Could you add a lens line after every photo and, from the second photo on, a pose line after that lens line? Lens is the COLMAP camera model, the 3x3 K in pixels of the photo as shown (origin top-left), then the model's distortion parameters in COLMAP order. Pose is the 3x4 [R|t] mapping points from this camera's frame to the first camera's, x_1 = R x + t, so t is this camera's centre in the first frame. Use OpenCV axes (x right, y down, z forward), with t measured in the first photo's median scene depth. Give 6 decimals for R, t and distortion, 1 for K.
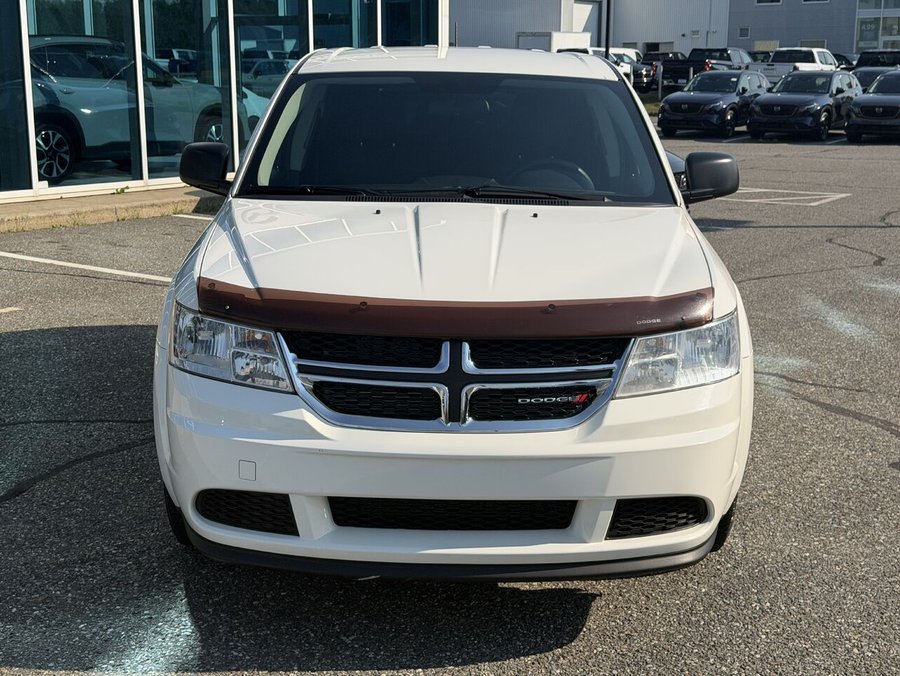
lens RADIAL K [[1246.8, 0, 450.0], [0, 1246.8, 338.0], [0, 0, 1]] dist [0.268125, -0.543734]
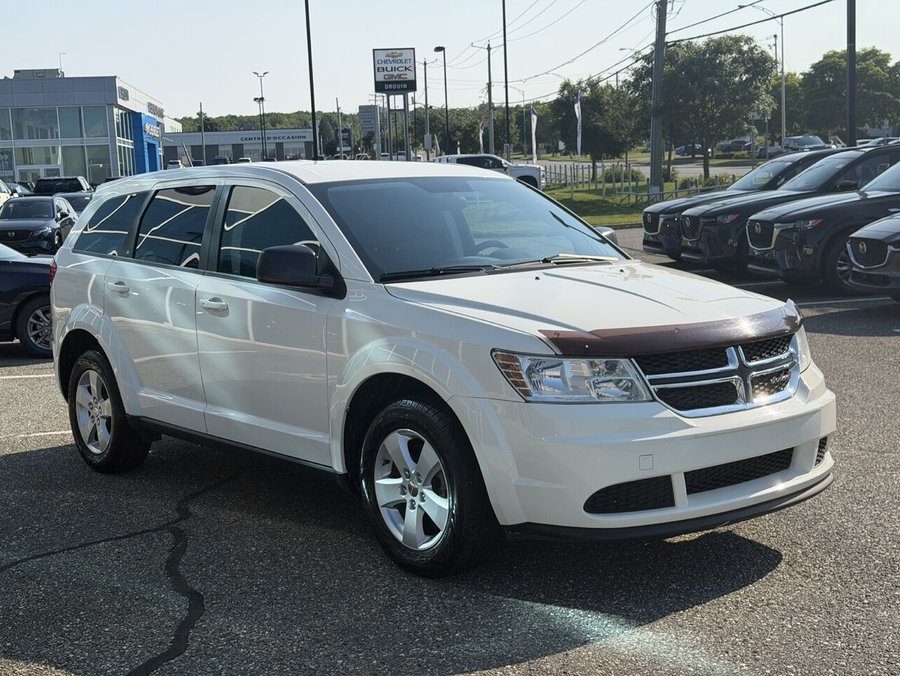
lens RADIAL K [[1246.8, 0, 450.0], [0, 1246.8, 338.0], [0, 0, 1]] dist [0.268125, -0.543734]
pose [[0.774220, -0.113512, 0.622655, -1.093950], [0.174264, 0.983992, -0.037298, -0.007841], [-0.608454, 0.137383, 0.781607, 0.086469]]
